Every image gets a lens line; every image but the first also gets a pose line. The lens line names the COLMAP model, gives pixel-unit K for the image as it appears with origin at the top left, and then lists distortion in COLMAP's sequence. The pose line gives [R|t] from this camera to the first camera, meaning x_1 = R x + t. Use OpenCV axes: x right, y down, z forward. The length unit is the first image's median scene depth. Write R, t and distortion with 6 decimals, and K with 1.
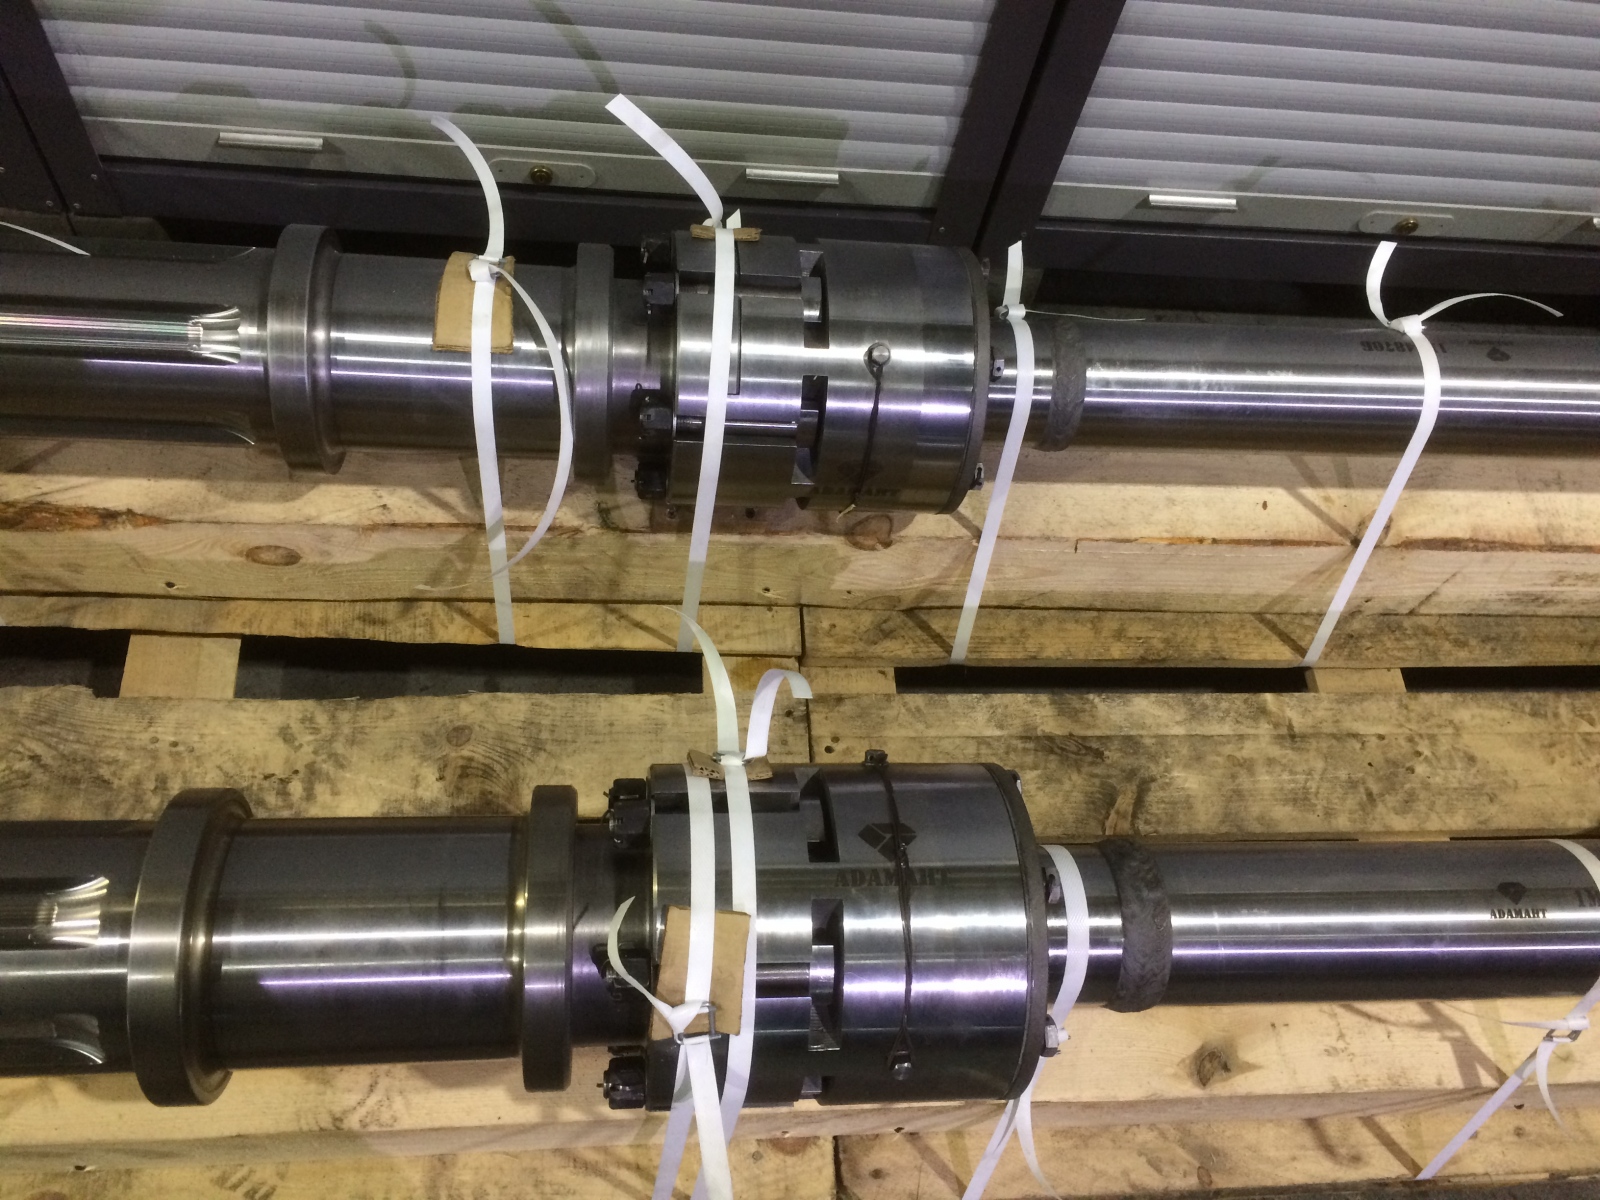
lens RADIAL K [[1363.7, 0, 800.0], [0, 1363.7, 600.0], [0, 0, 1]] dist [-0.083861, -0.001546]
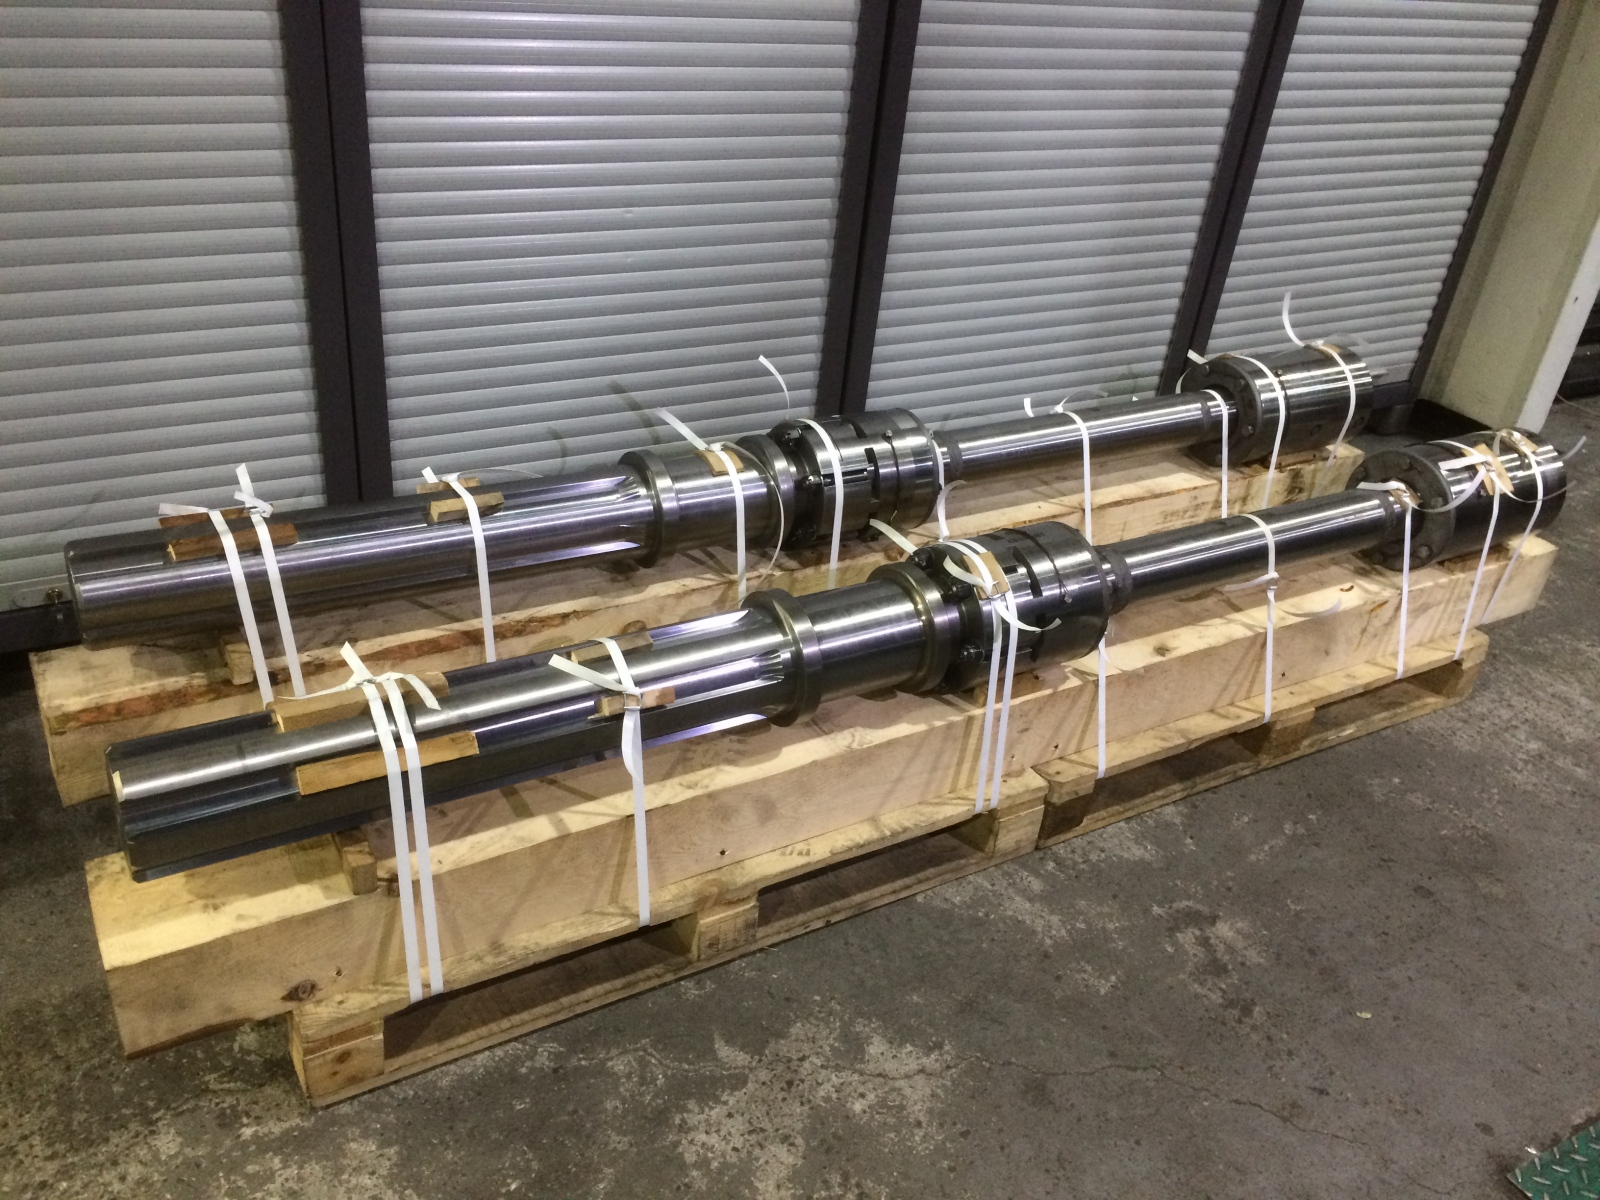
lens RADIAL K [[1363.7, 0, 800.0], [0, 1363.7, 600.0], [0, 0, 1]] dist [-0.083861, -0.001546]
pose [[0.878312, -0.266055, 0.397219, -0.969181], [0.399636, 0.864604, -0.304549, 0.625040], [-0.262410, 0.426233, 0.865717, -0.751148]]
